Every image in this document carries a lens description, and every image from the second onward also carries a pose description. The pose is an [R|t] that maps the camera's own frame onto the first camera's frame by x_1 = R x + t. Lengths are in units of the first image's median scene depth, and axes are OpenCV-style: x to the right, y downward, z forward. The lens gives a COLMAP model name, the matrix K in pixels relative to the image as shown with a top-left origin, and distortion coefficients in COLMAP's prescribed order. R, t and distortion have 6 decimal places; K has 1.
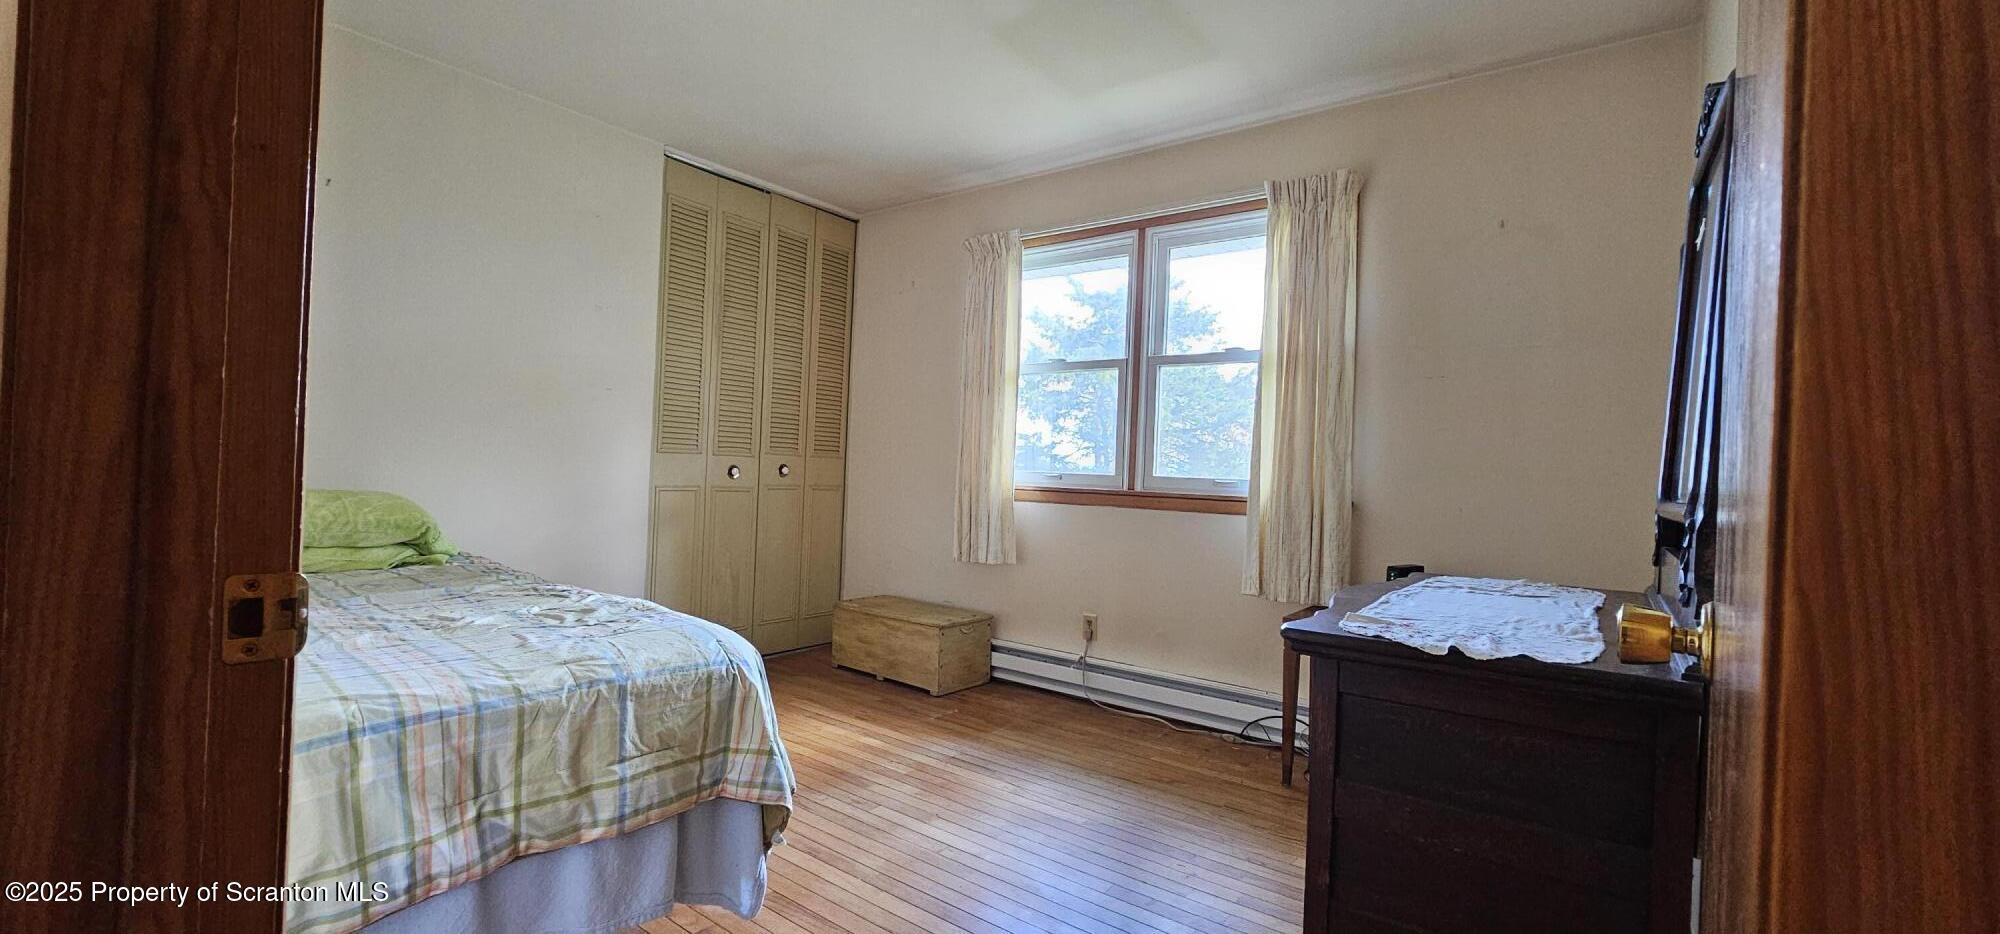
lens RADIAL K [[815.7, 0, 1000.0], [0, 815.7, 467.0], [0, 0, 1]] dist [-0.001983, -0.000417]
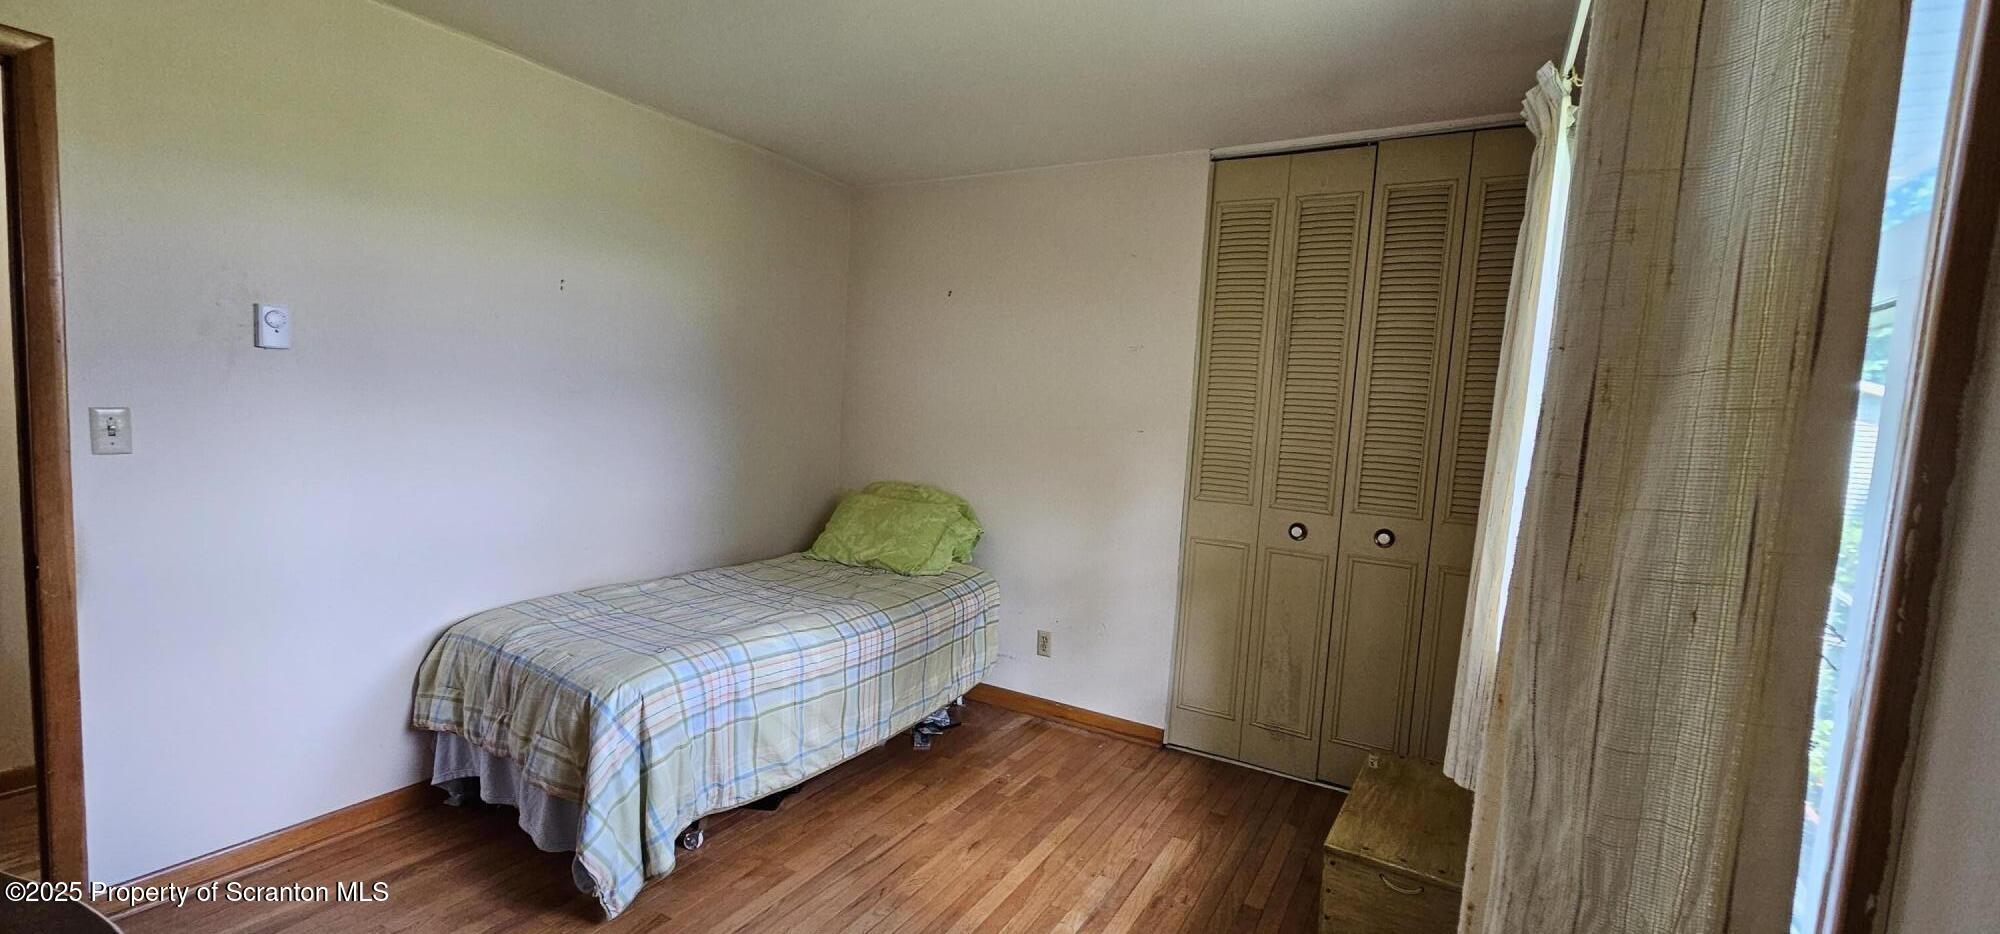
lens RADIAL K [[815.7, 0, 1000.0], [0, 815.7, 467.0], [0, 0, 1]] dist [-0.001983, -0.000417]
pose [[0.124921, 0.019652, -0.991972, 0.408960], [-0.052707, 0.998524, 0.013145, -0.050108], [0.990766, 0.050642, 0.125772, 0.642500]]
